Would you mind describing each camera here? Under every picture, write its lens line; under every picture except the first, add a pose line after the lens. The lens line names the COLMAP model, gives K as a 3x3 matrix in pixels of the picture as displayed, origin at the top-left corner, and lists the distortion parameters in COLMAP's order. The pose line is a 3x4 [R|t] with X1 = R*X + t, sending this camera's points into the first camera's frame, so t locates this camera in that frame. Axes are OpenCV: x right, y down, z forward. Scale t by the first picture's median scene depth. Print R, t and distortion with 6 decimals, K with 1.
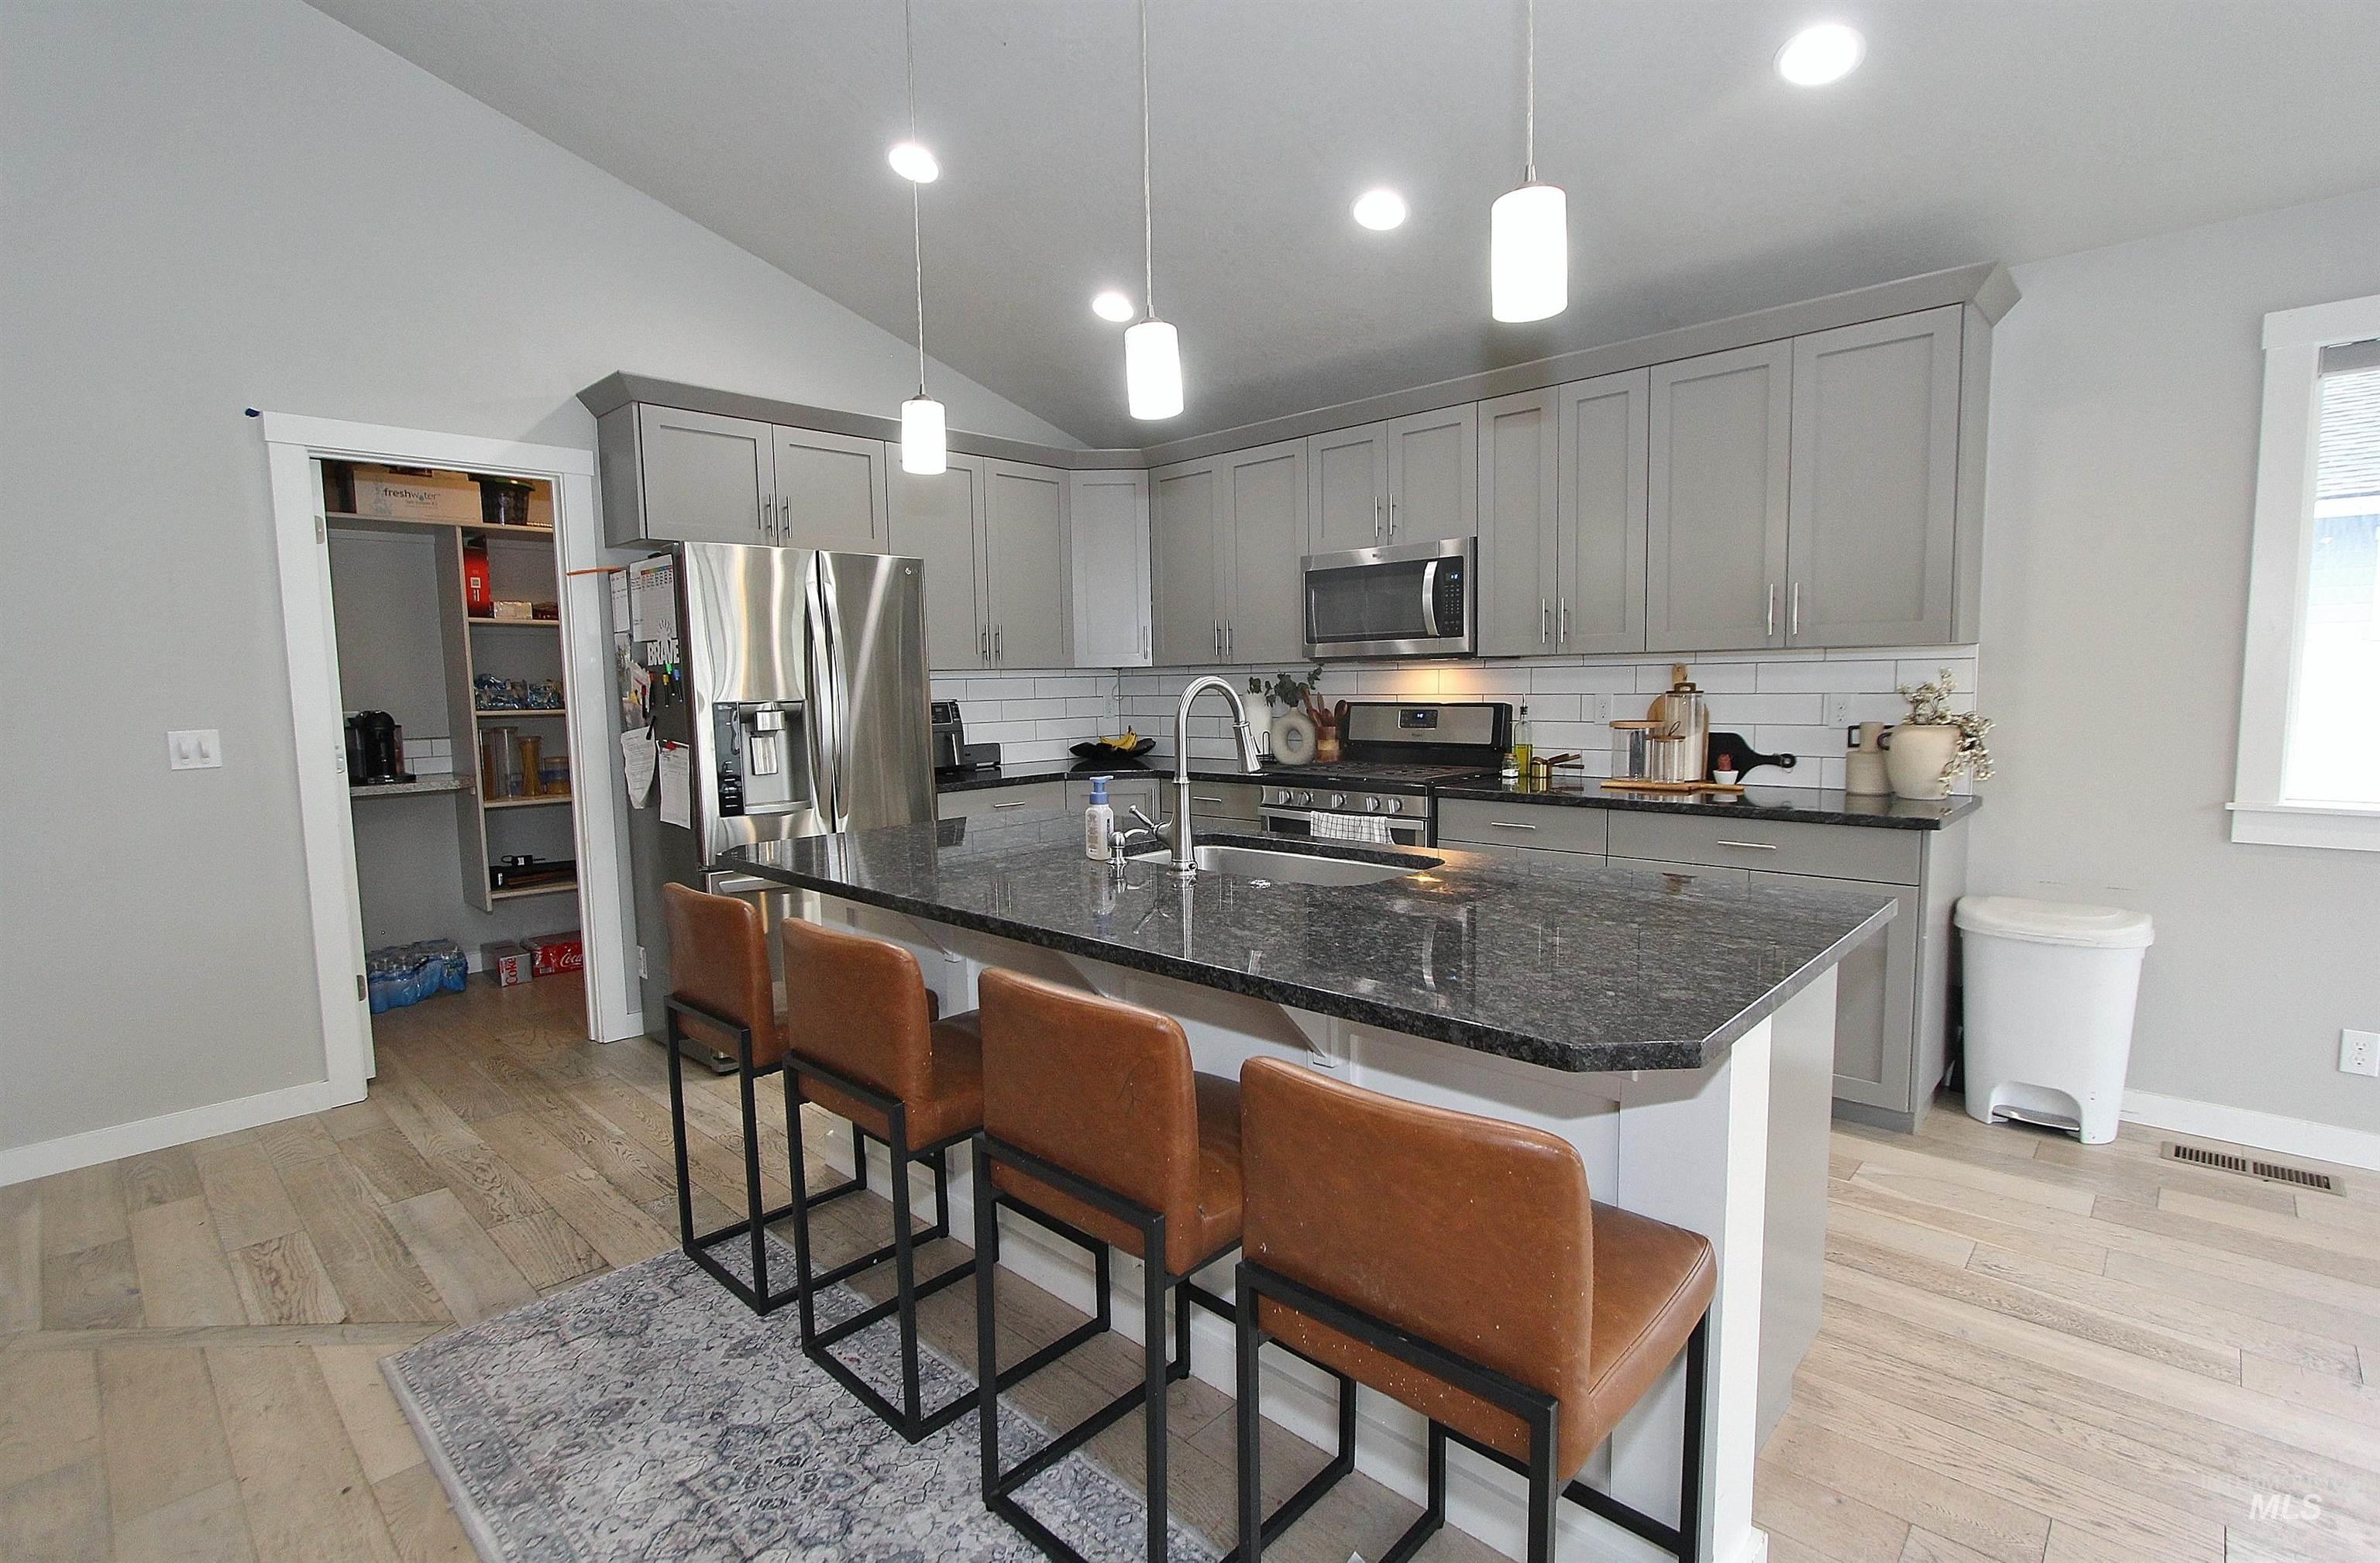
lens RADIAL K [[1100.4, 0, 1184.9], [0, 1100.4, 780.5], [0, 0, 1]] dist [-0.009398, -0.000019]
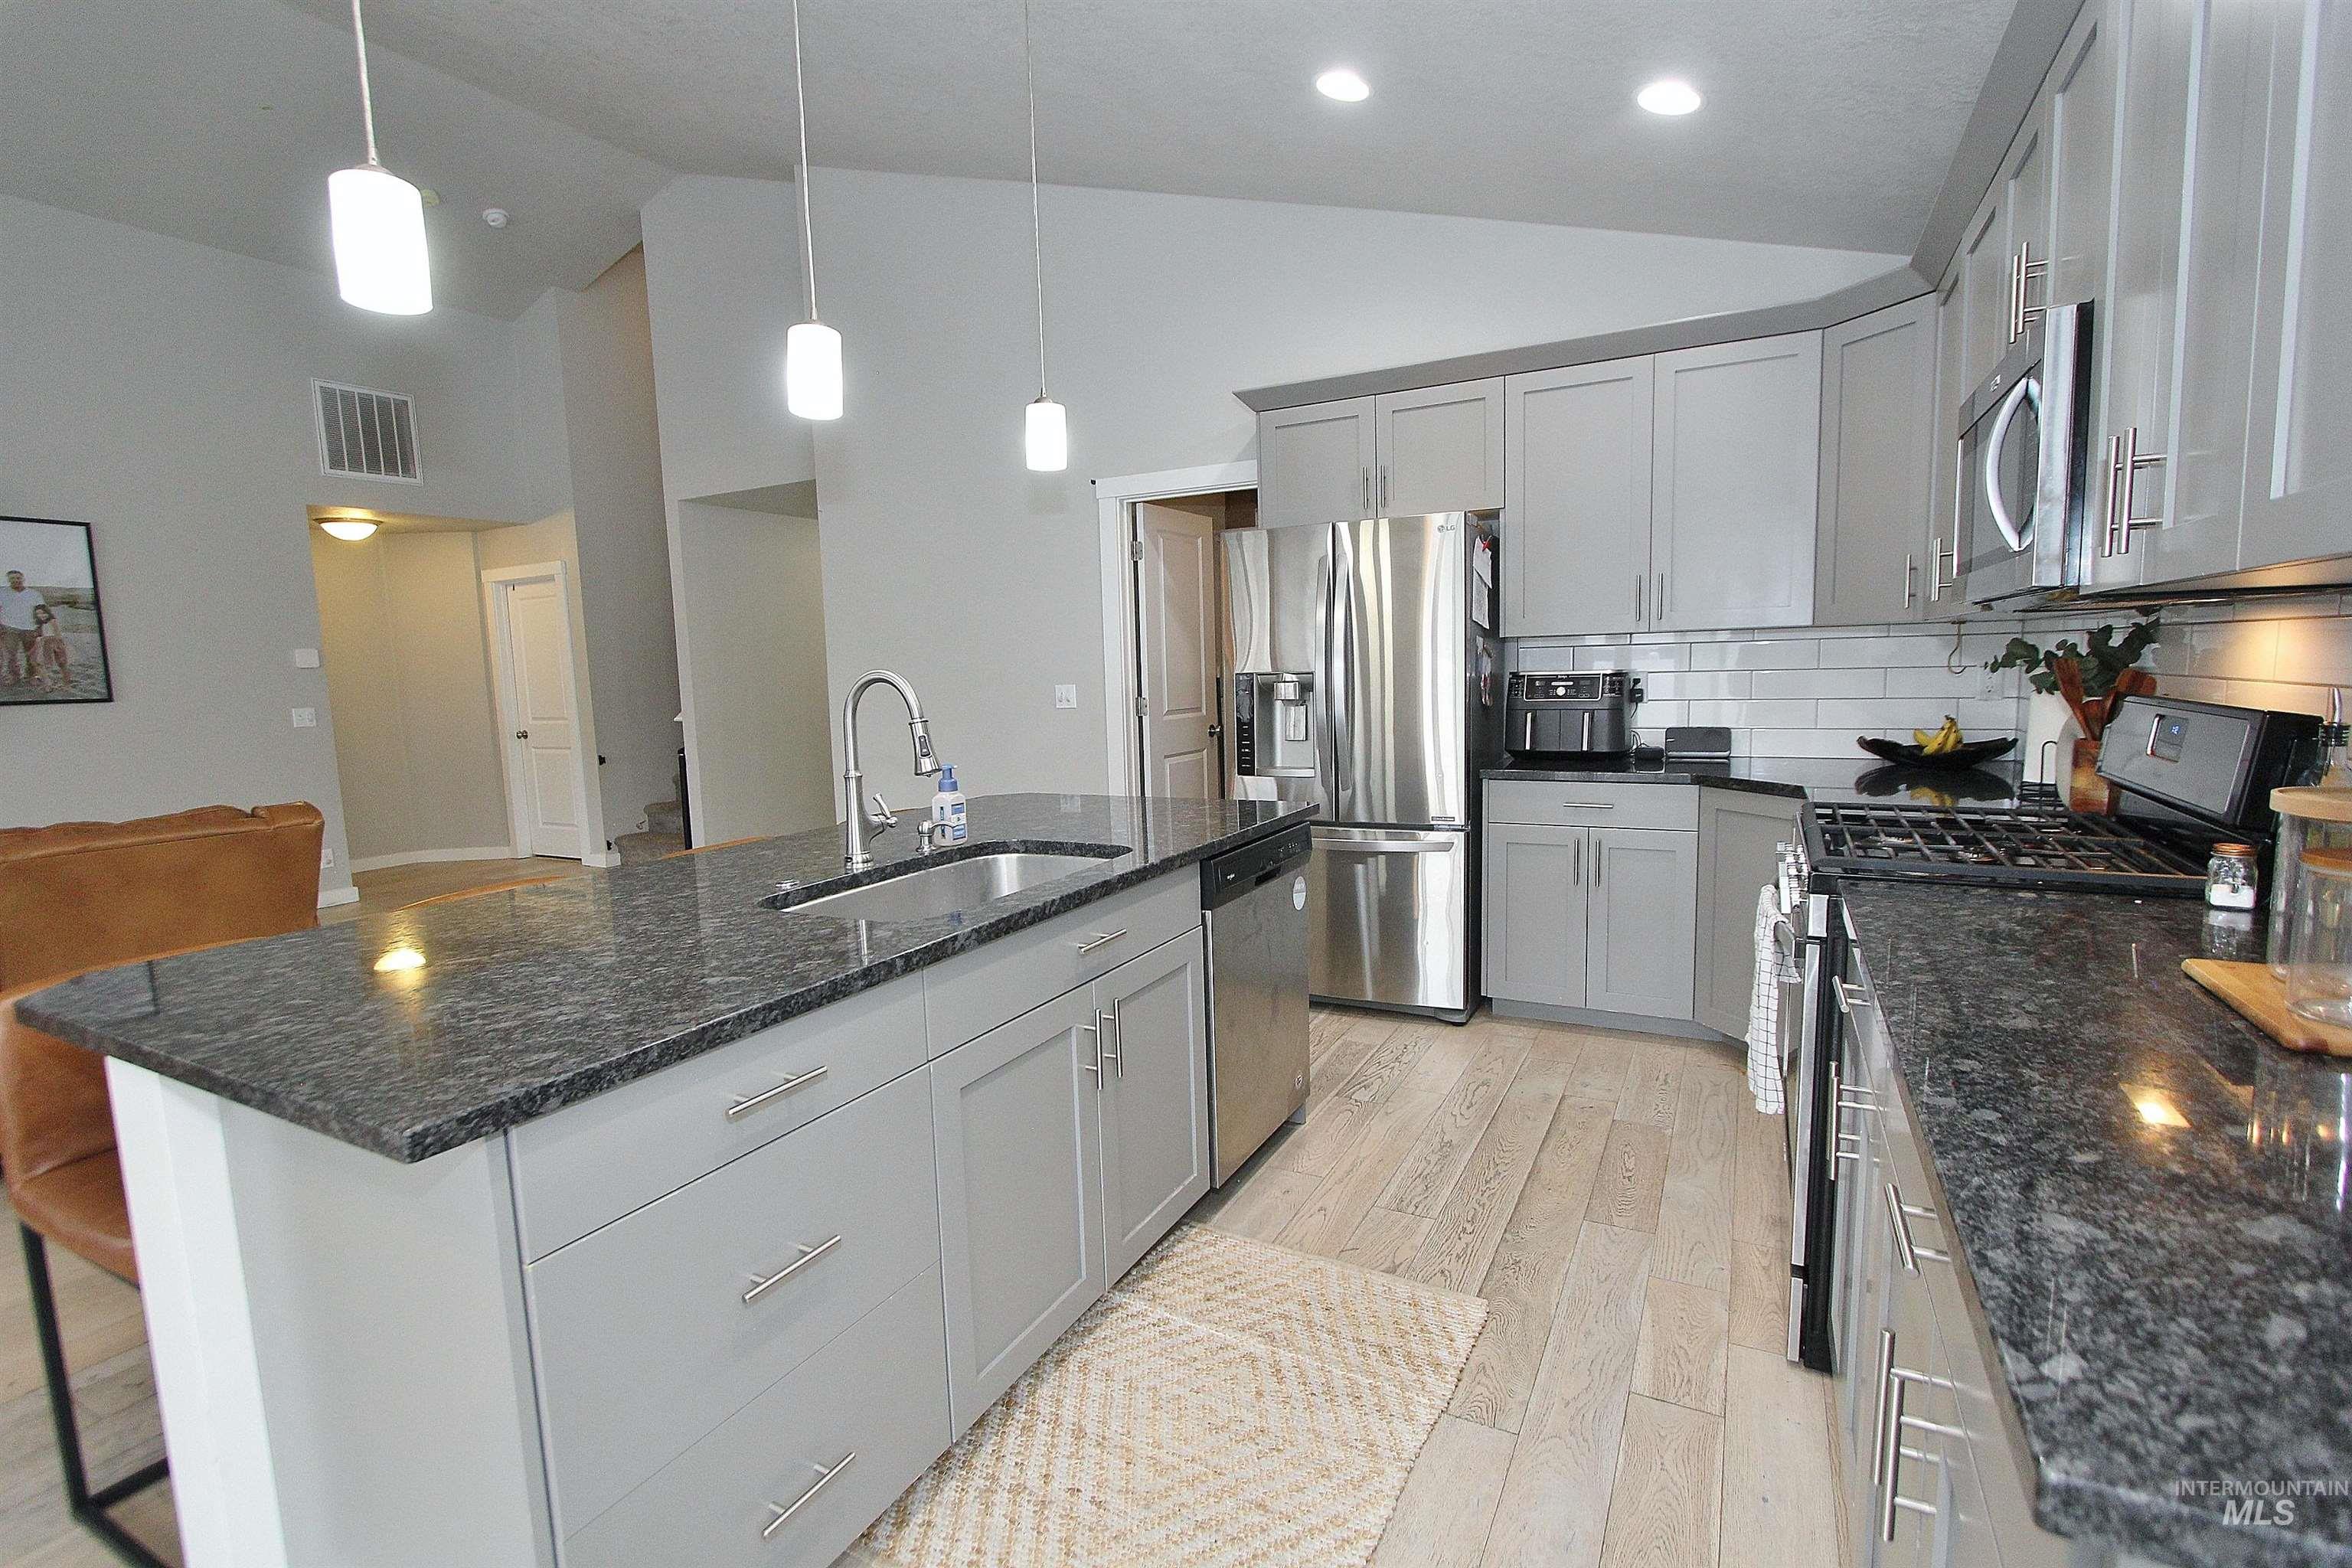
lens RADIAL K [[1087.6, 0, 1169.3], [0, 1087.6, 790.6], [0, 0, 1]] dist [-0.009398, -0.000019]
pose [[0.265289, 0.124683, -0.956073, 0.614177], [-0.067273, 0.991580, 0.110647, -0.068166], [0.961819, 0.034965, 0.271443, 0.603635]]
